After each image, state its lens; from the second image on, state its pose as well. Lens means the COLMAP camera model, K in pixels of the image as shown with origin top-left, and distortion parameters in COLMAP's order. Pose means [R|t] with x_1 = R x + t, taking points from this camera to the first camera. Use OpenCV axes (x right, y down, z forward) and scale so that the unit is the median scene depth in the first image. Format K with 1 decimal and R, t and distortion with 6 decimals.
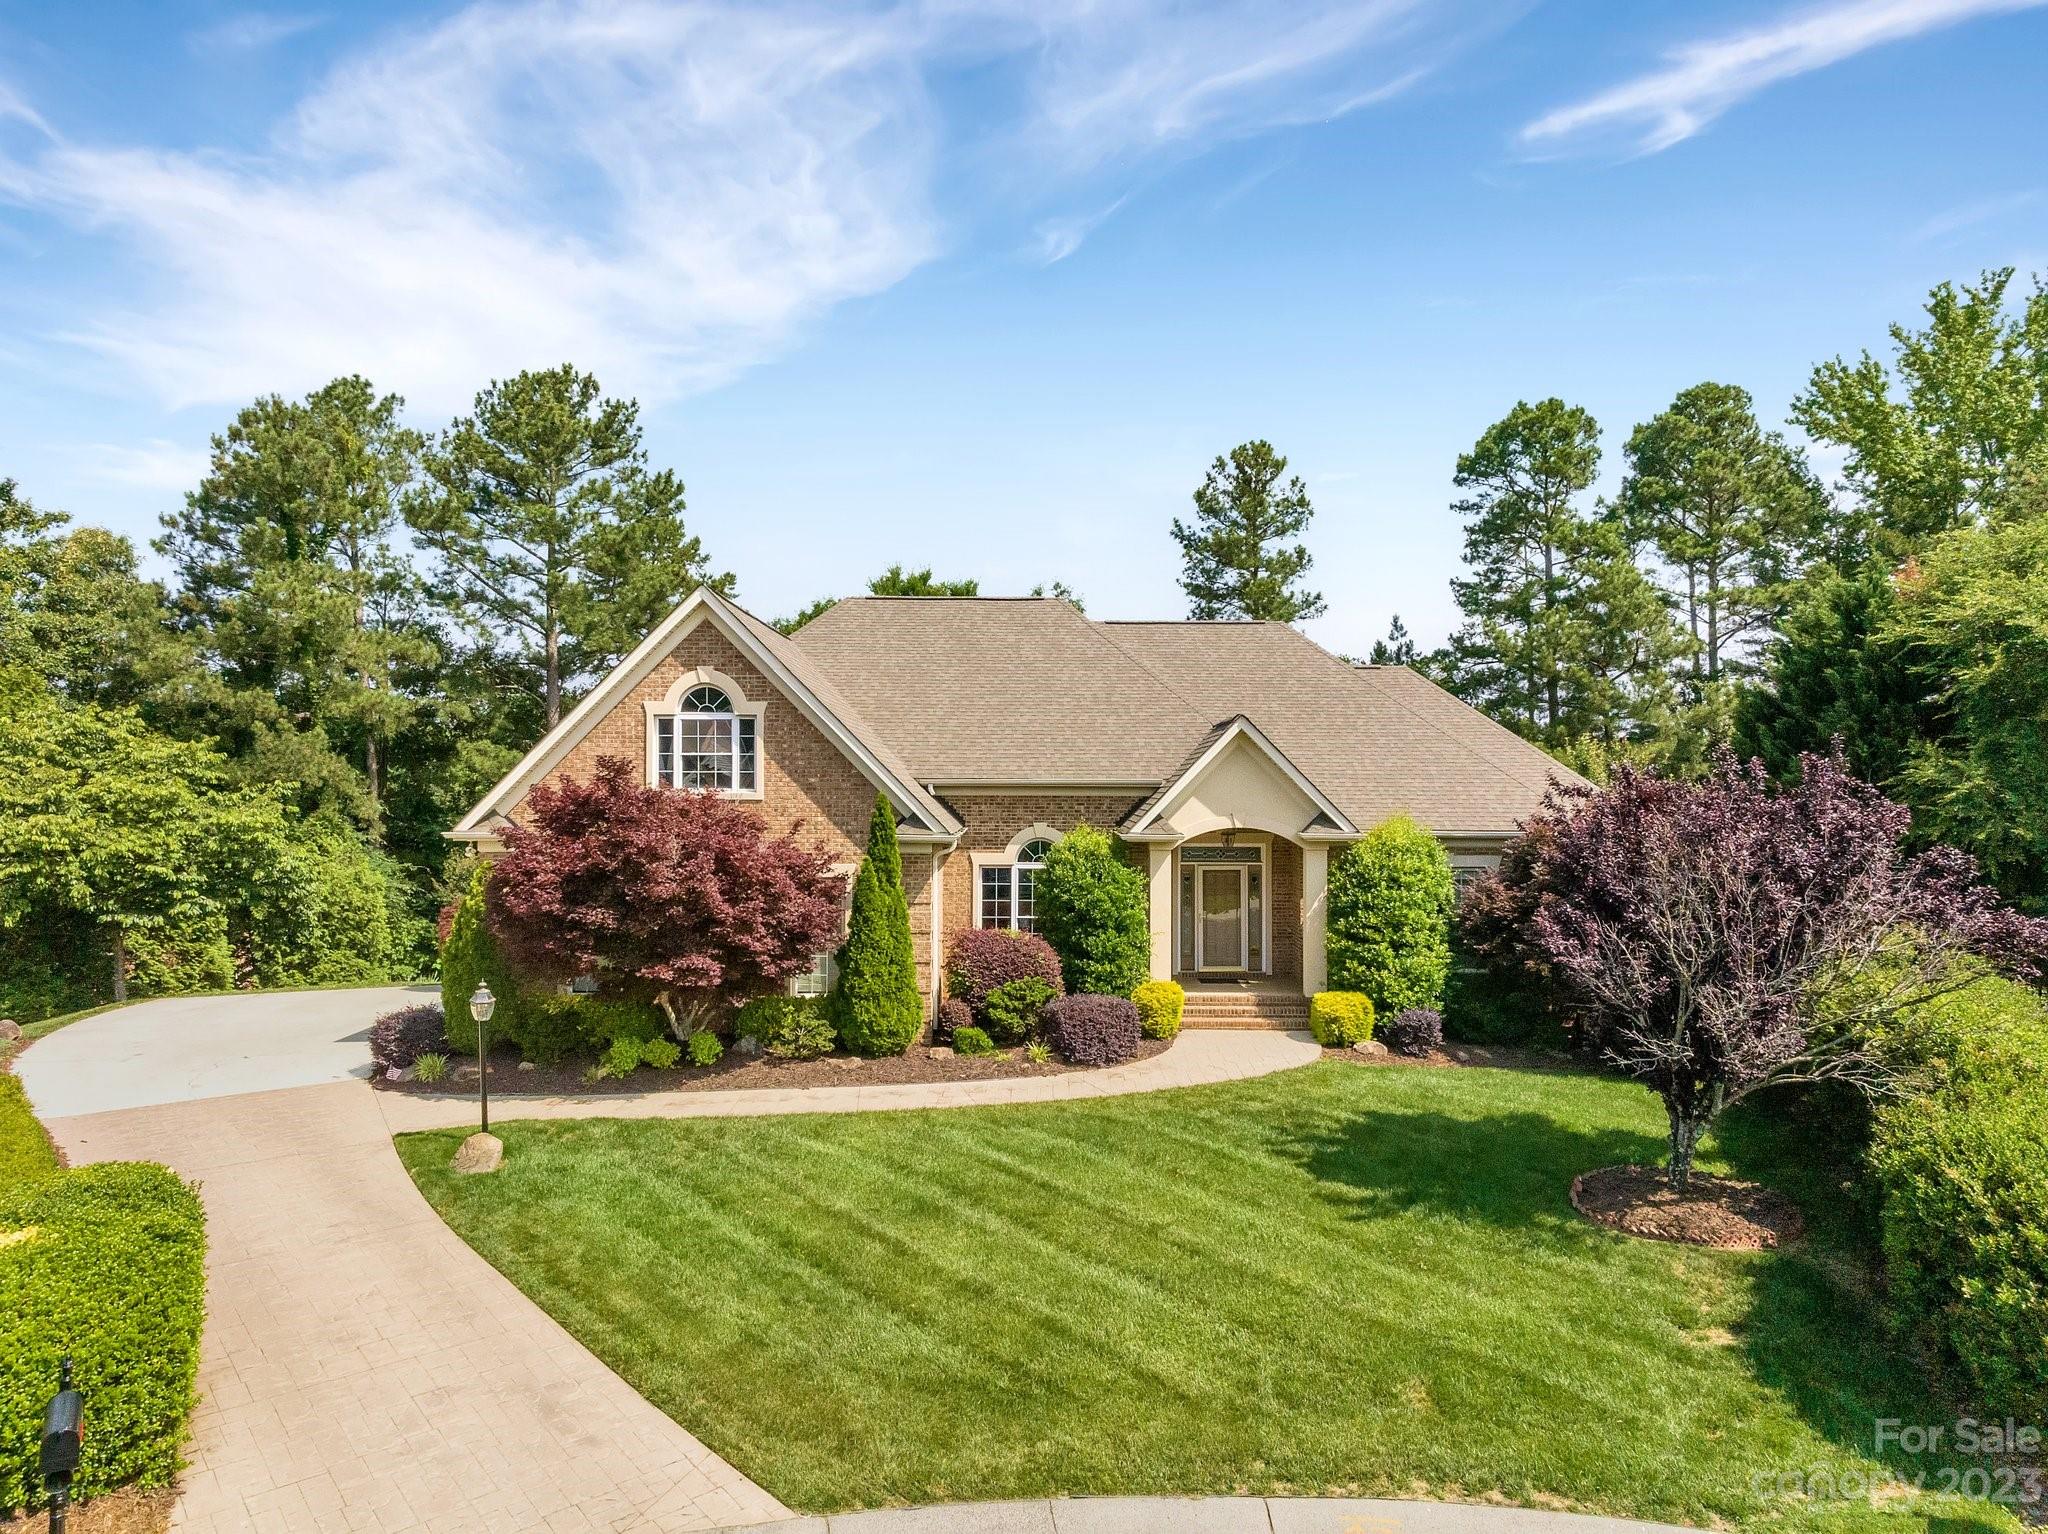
lens RADIAL K [[1418.3, 0, 1024.0], [0, 1418.3, 767.0], [0, 0, 1]] dist [-0.000816, -0.018289]
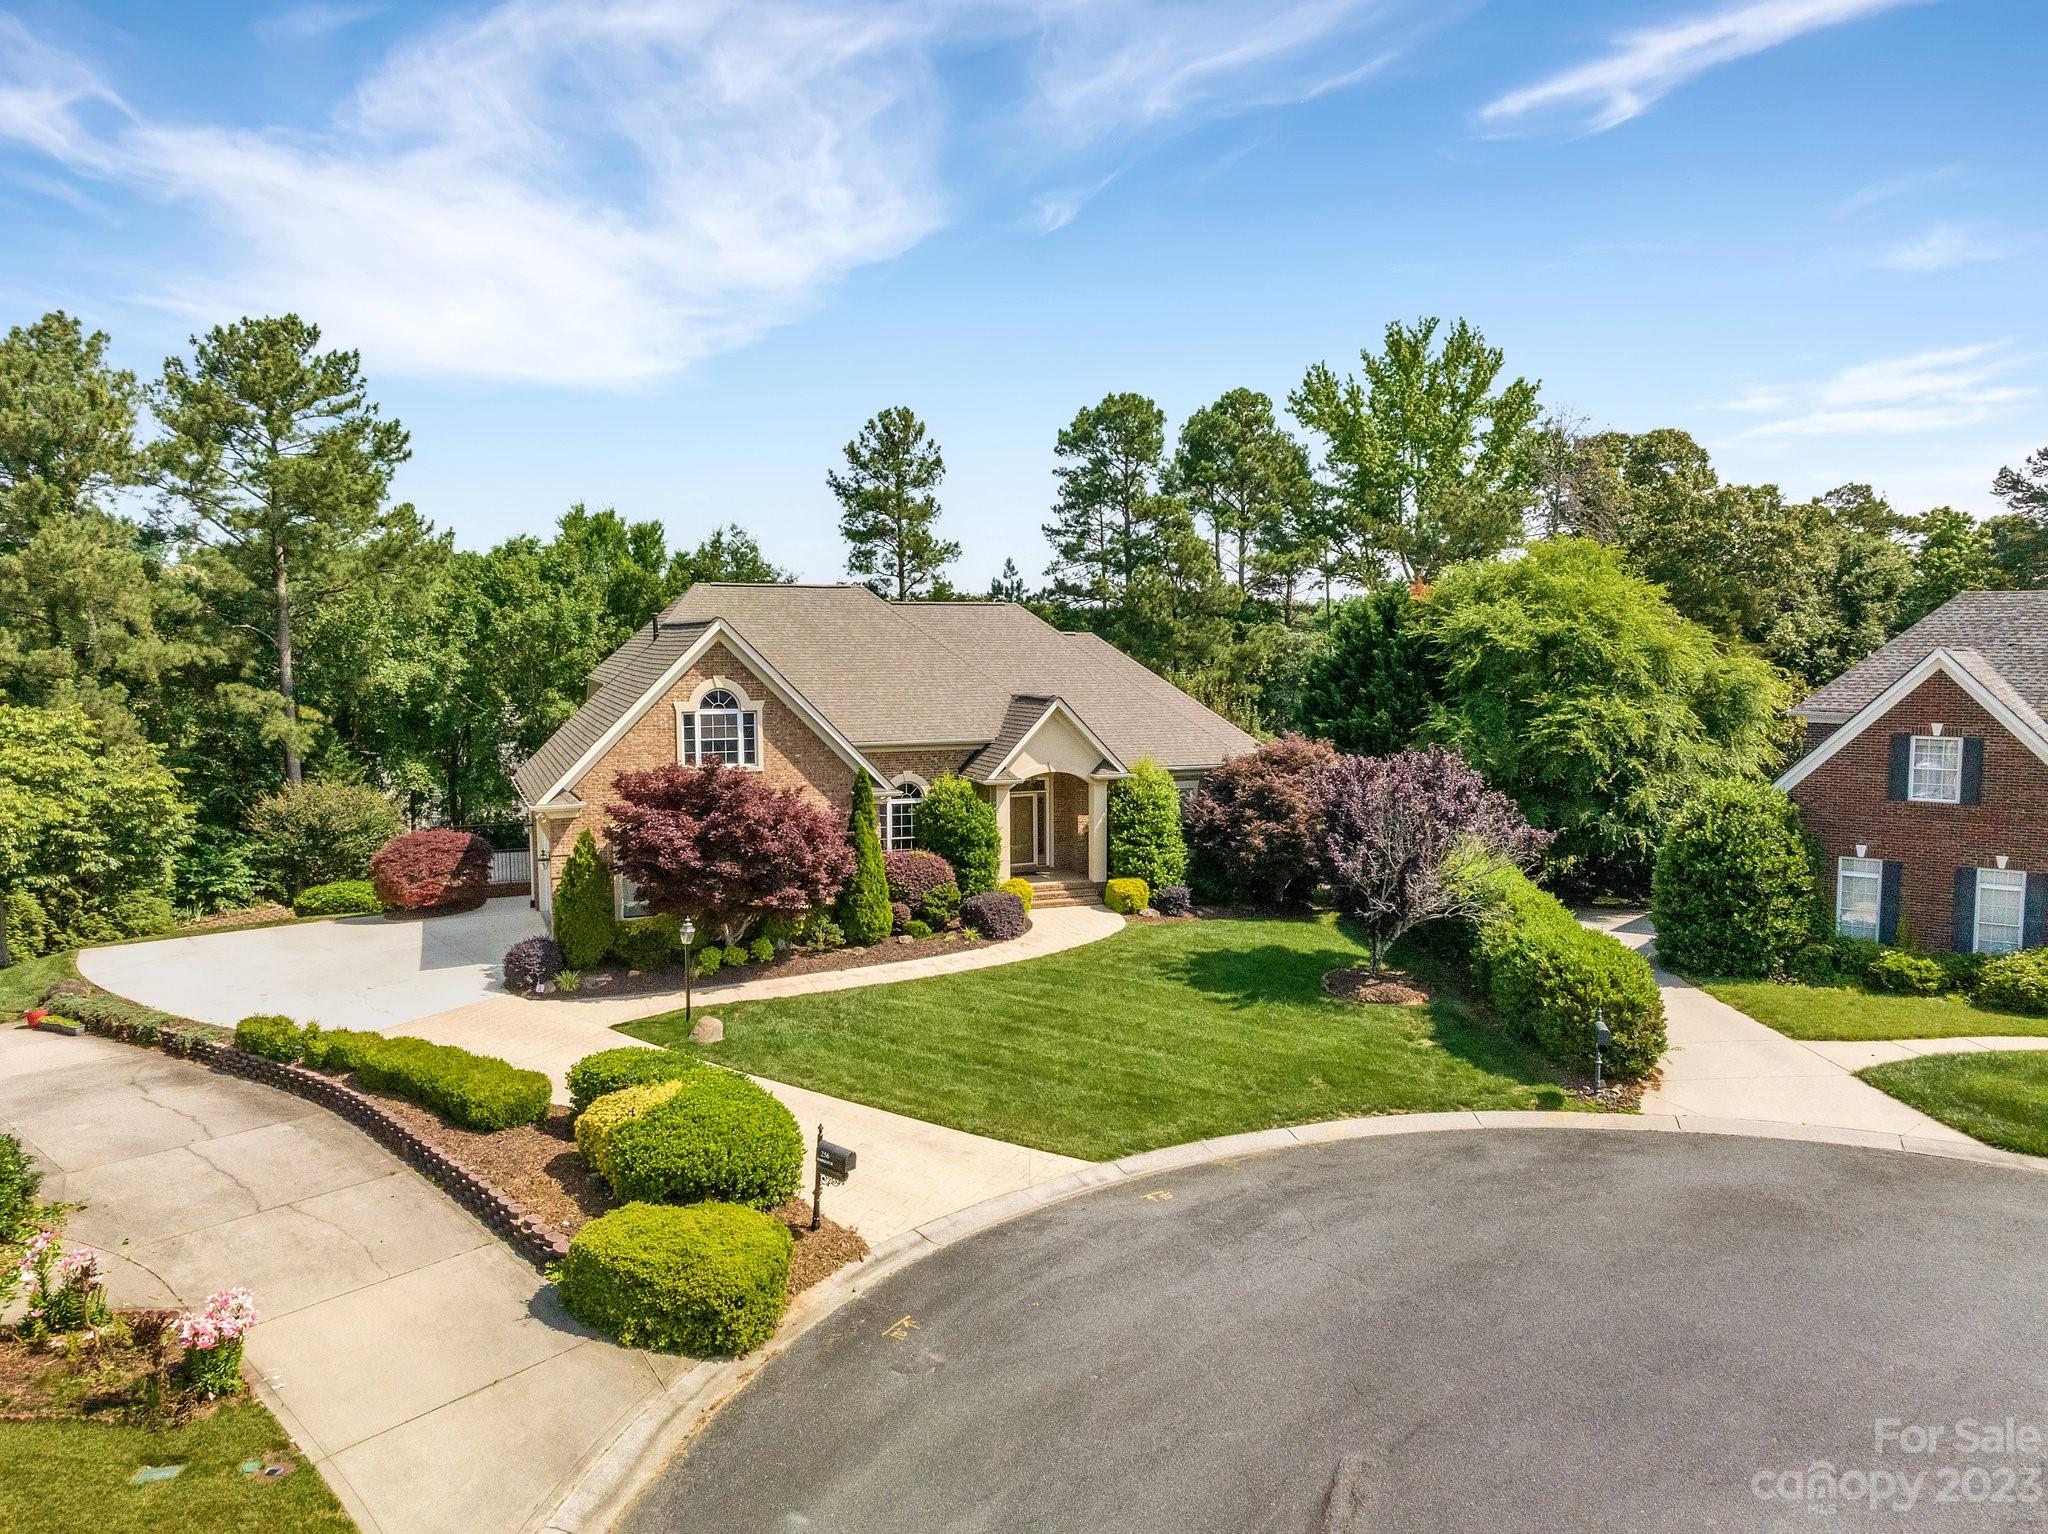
lens RADIAL K [[1418.3, 0, 1024.0], [0, 1418.3, 767.0], [0, 0, 1]] dist [-0.000816, -0.018289]
pose [[0.927190, -0.038546, 0.372602, -0.442898], [0.001338, 0.995026, 0.099606, -0.113629], [-0.374588, -0.091856, 0.922630, -0.362583]]
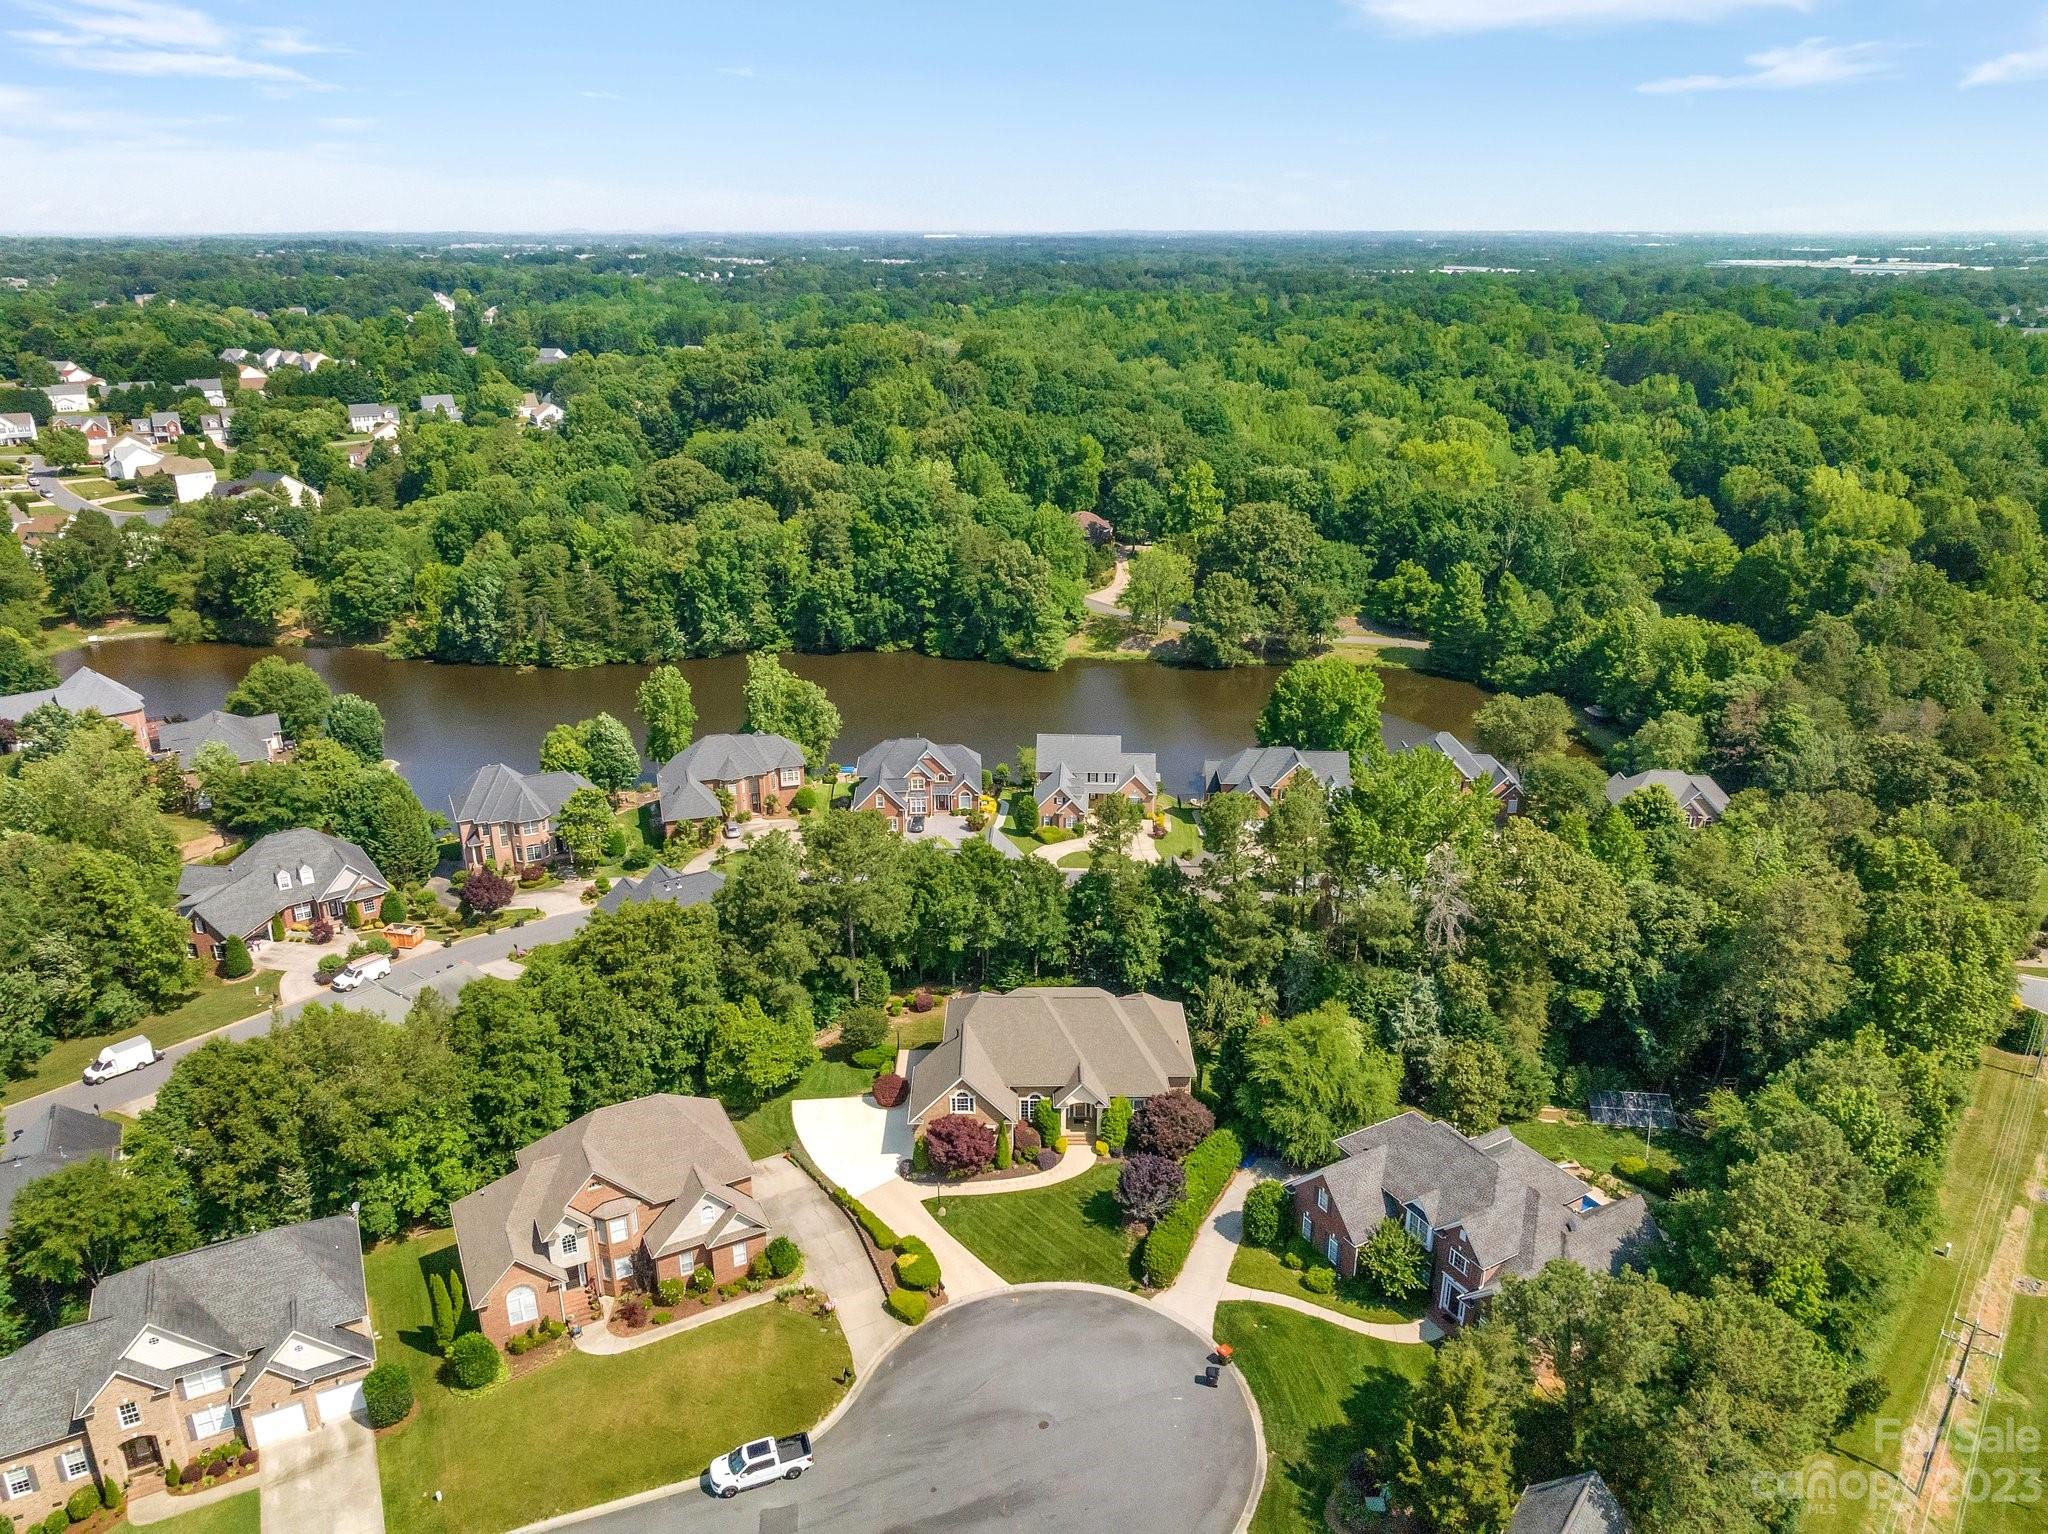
lens RADIAL K [[1333.9, 0, 1024.0], [0, 1333.9, 767.0], [0, 0, 1]] dist [0.000038, -0.000817]
pose [[0.999880, -0.007626, 0.013491, -0.072013], [0.002812, 0.945365, 0.326002, -2.331466], [-0.015240, -0.325925, 0.945273, -2.592300]]
